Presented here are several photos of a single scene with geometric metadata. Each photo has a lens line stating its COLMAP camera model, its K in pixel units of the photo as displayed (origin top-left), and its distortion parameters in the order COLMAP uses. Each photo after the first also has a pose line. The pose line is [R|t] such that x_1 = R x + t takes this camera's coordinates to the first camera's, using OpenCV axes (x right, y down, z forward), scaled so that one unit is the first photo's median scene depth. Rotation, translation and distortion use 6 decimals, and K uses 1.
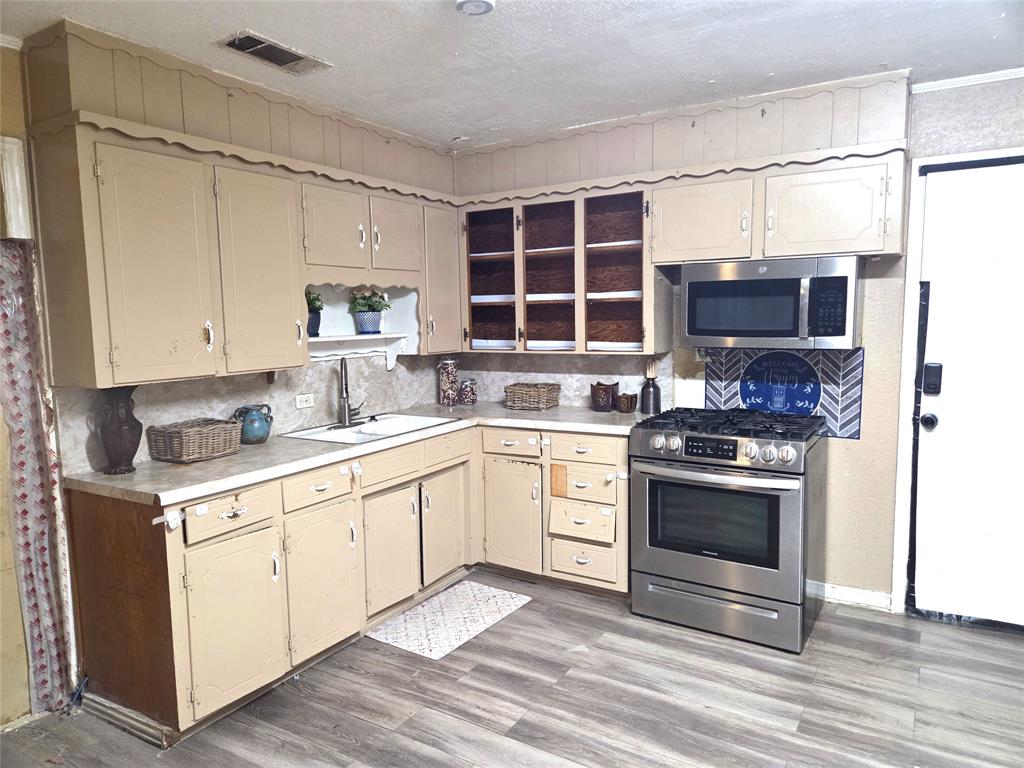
lens RADIAL K [[690.3, 0, 514.3], [0, 690.3, 386.6], [0, 0, 1]] dist [0.031012, 0.000026]
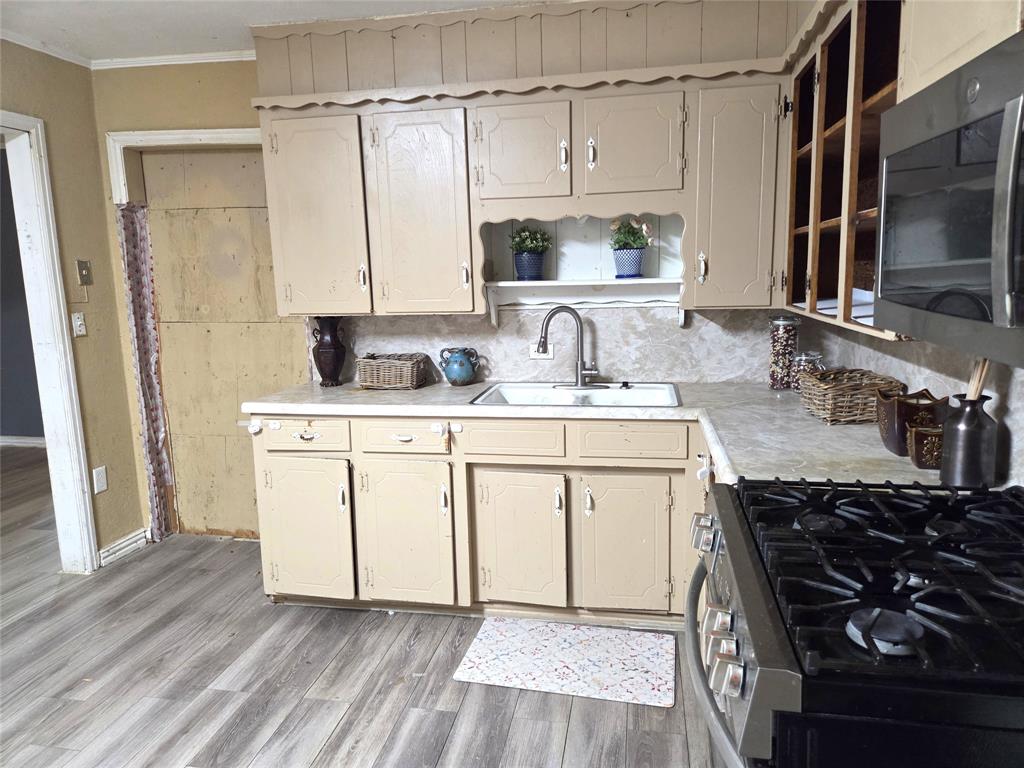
lens RADIAL K [[690.3, 0, 516.4], [0, 690.3, 378.3], [0, 0, 1]] dist [0.031012, 0.000026]
pose [[0.355534, 0.152602, -0.922122, 0.582705], [-0.081854, 0.987874, 0.131924, -0.067810], [0.931072, 0.028576, 0.363714, 0.717421]]
